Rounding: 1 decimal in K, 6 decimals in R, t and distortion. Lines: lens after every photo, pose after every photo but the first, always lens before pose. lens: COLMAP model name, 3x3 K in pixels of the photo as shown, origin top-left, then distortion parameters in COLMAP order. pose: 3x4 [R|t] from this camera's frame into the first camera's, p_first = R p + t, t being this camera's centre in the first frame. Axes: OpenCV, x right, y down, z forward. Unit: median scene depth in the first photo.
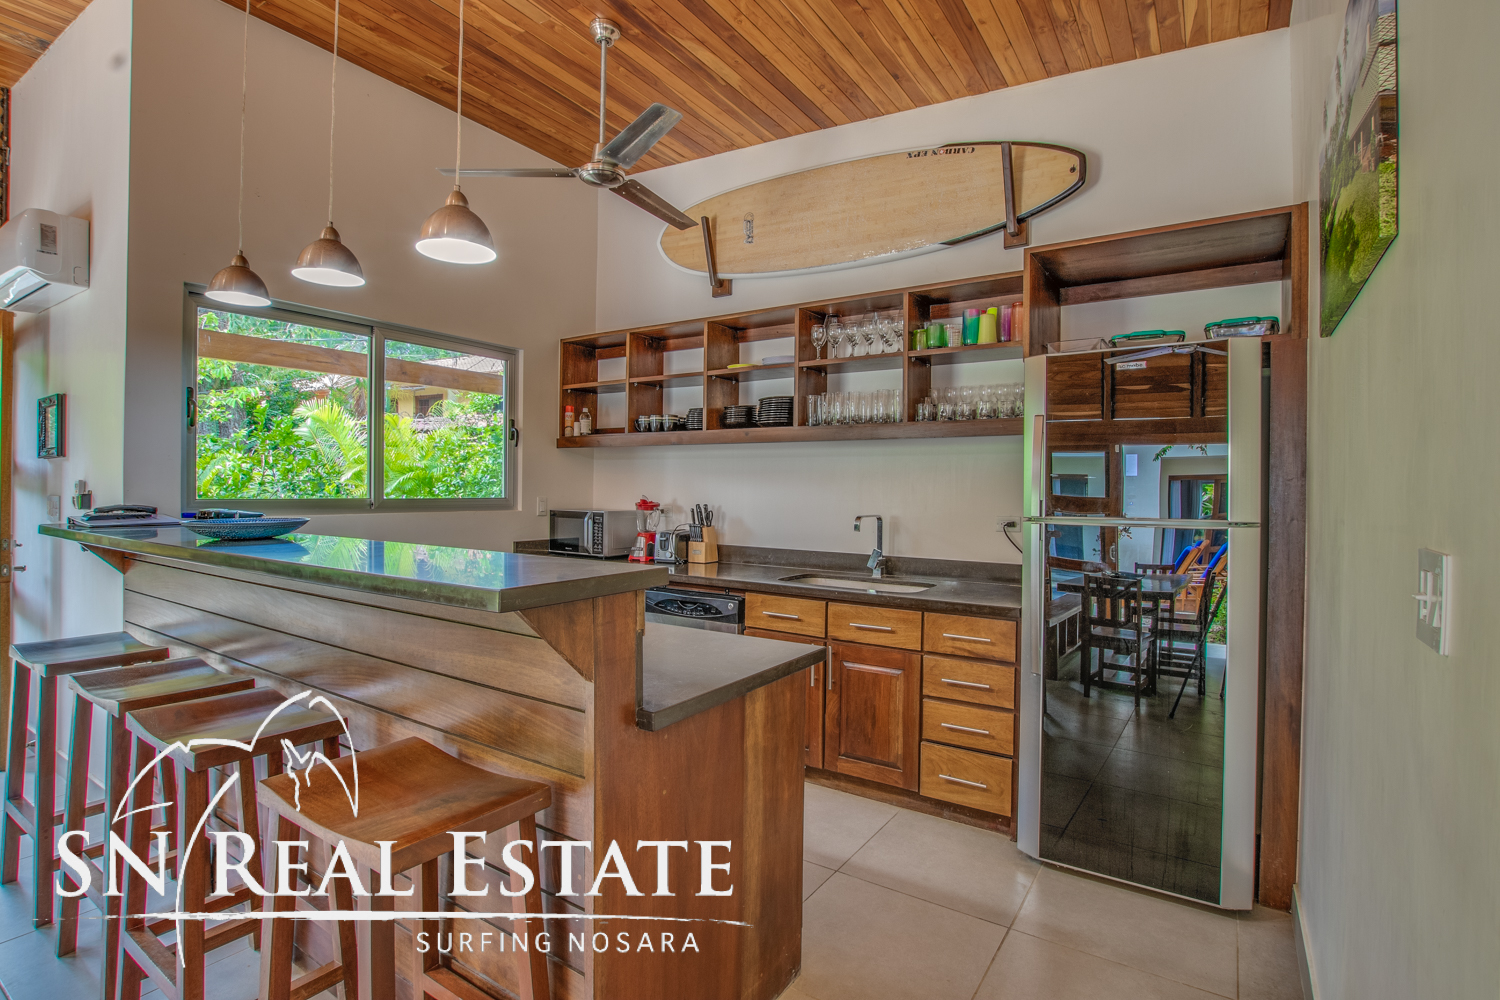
lens RADIAL K [[717.4, 0, 771.9], [0, 717.4, 492.8], [0, 0, 1]] dist [-0.025030, 0.000817]
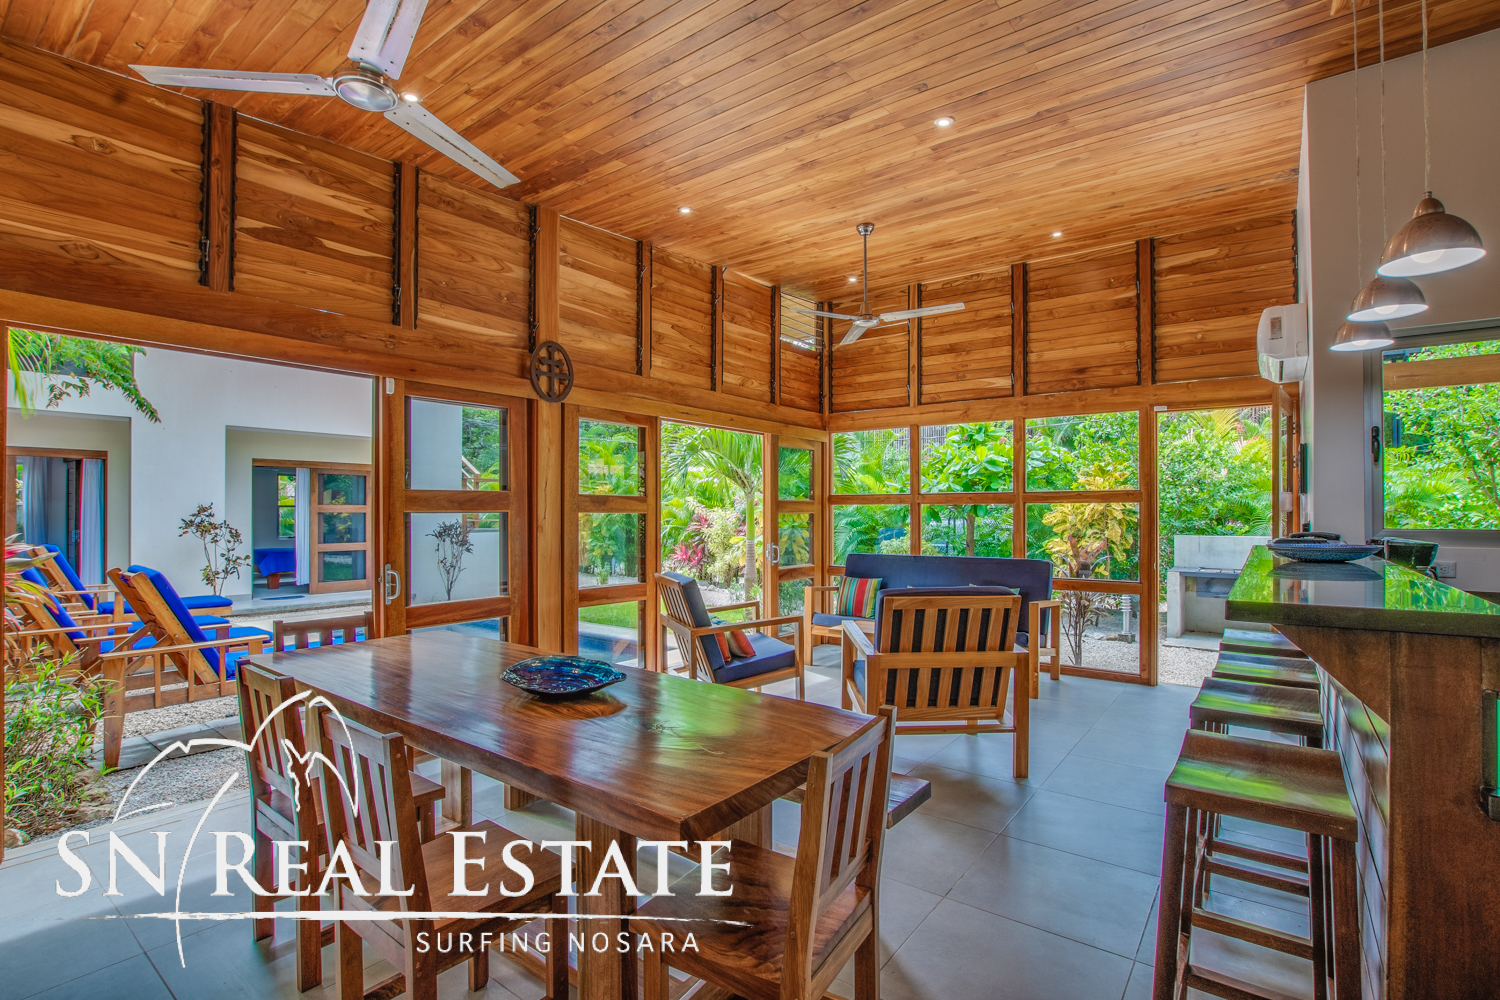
lens RADIAL K [[702.5, 0, 753.7], [0, 702.5, 511.6], [0, 0, 1]] dist [-0.033609, 0.004933]
pose [[-0.074389, -0.012230, -0.997154, 0.278555], [-0.009446, 0.999889, -0.011559, 0.004181], [0.997185, 0.008560, -0.074496, 0.104509]]
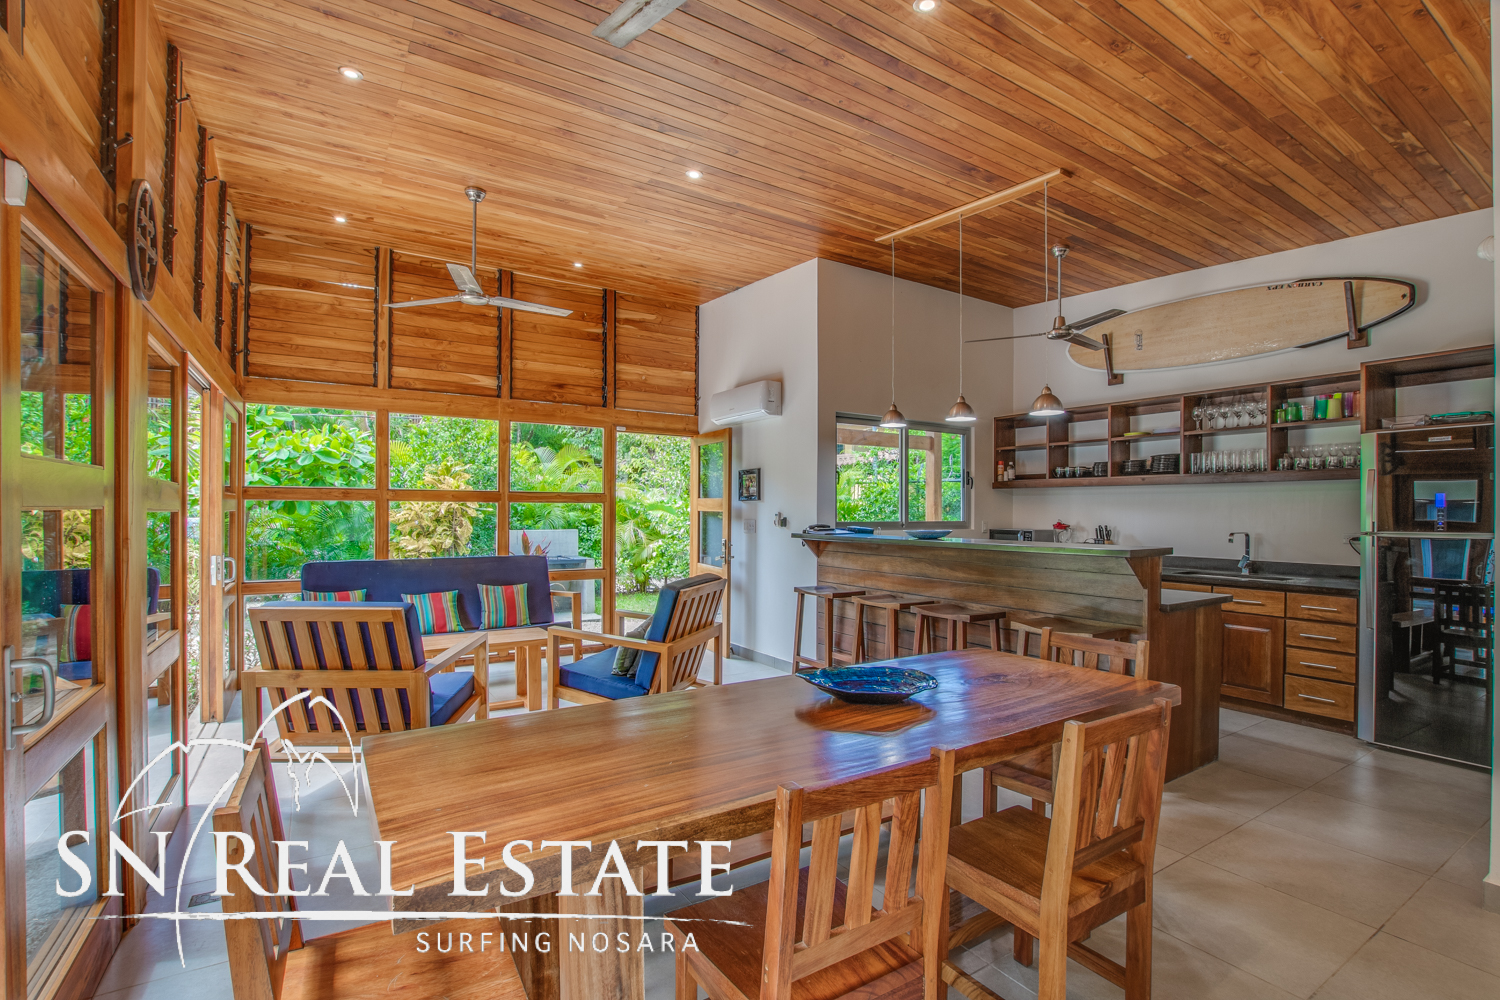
lens RADIAL K [[694.1, 0, 756.7], [0, 694.1, 511.9], [0, 0, 1]] dist [-0.039007, 0.009620]
pose [[0.910382, -0.005901, -0.413727, -0.205359], [0.001776, 0.999945, -0.010356, 0.001388], [0.413766, 0.008693, 0.910342, -0.759753]]
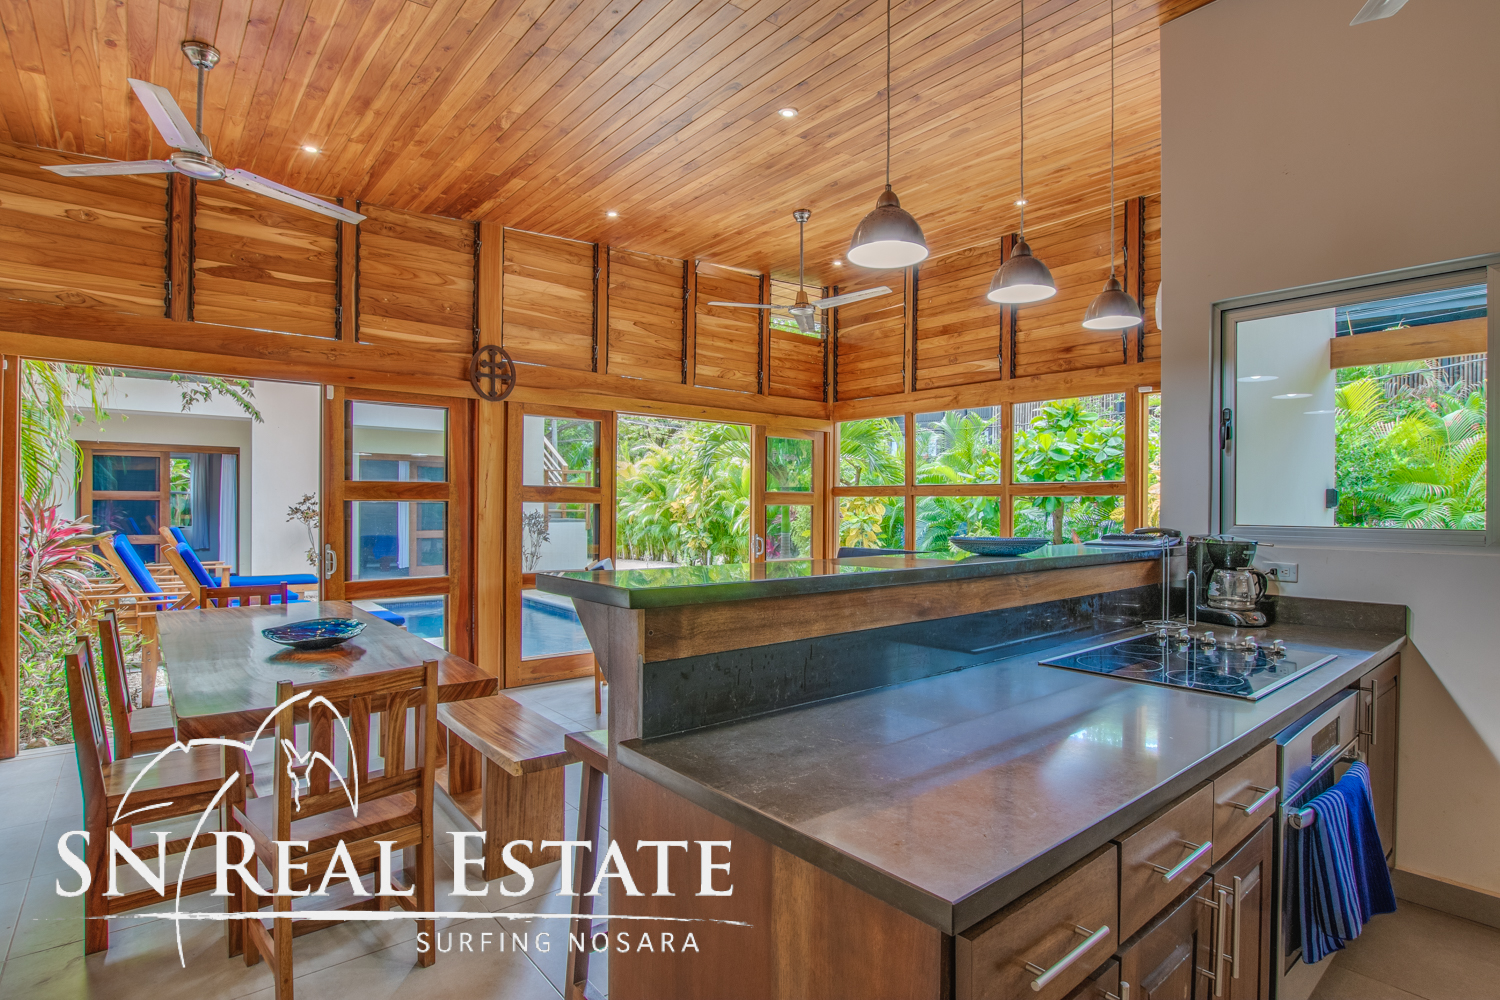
lens RADIAL K [[751.0, 0, 751.9], [0, 751.0, 507.9], [0, 0, 1]] dist [-0.025278, 0.000701]
pose [[-0.298805, -0.009826, -0.954264, 0.304623], [-0.019384, 0.999803, -0.004225, 0.002368], [0.954117, 0.017235, -0.298937, 0.619437]]
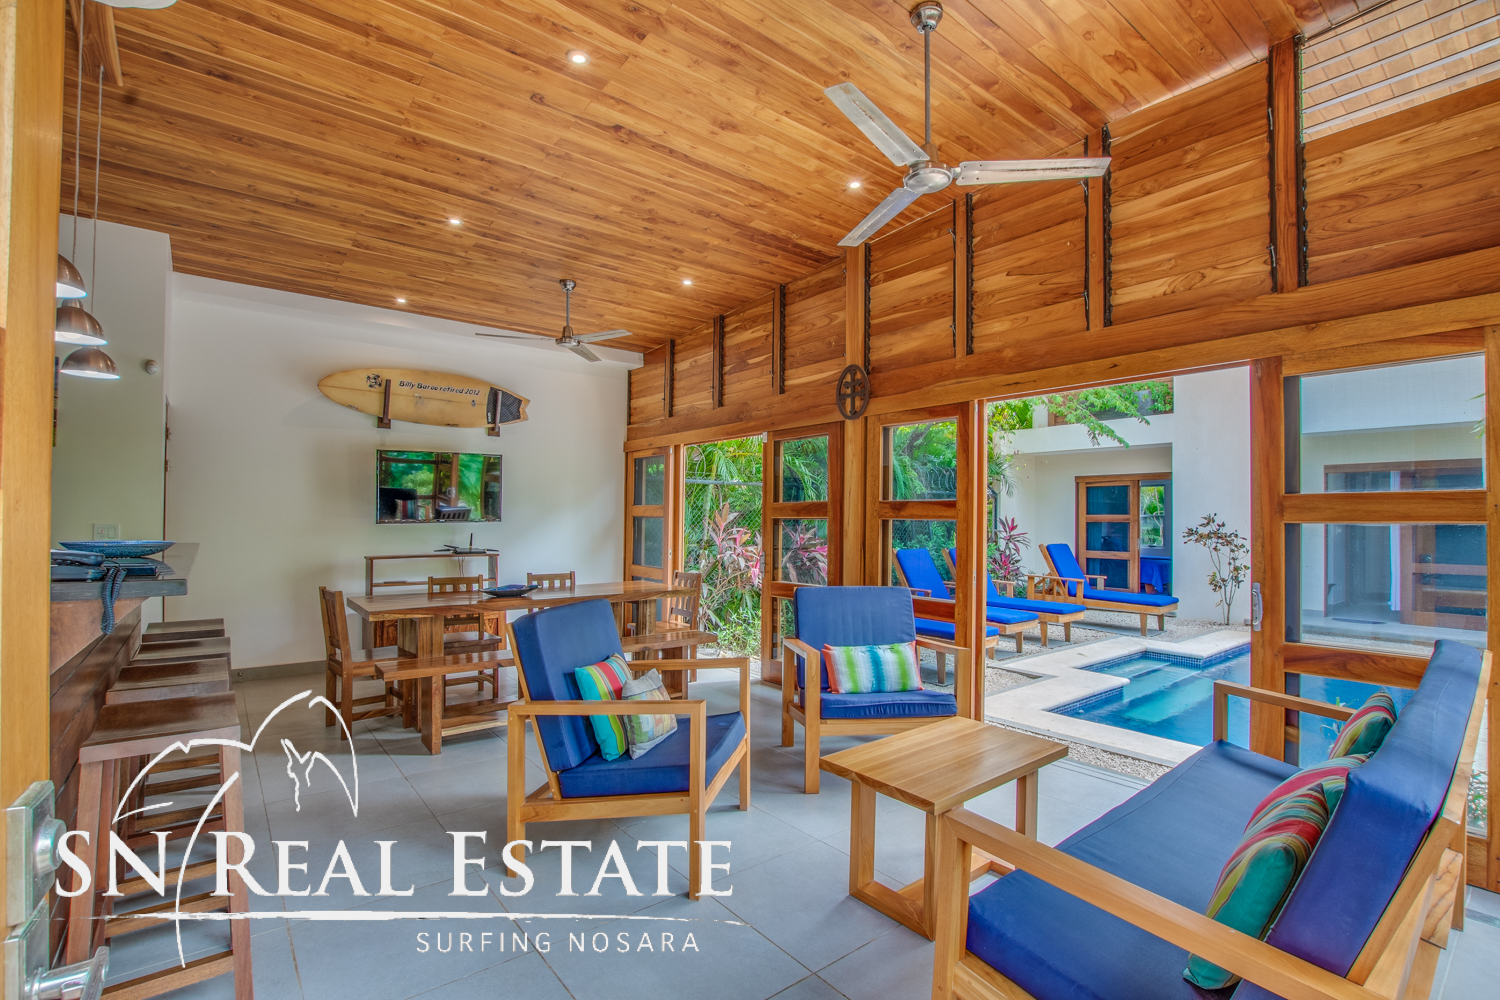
lens RADIAL K [[697.4, 0, 750.0], [0, 697.4, 500.0], [0, 0, 1]] dist [-0.025096, 0.000757]
pose [[-0.942472, -0.012481, 0.334053, -1.358826], [-0.017843, 0.999756, -0.012987, -0.023045], [-0.333810, -0.018201, -0.942465, 1.107400]]
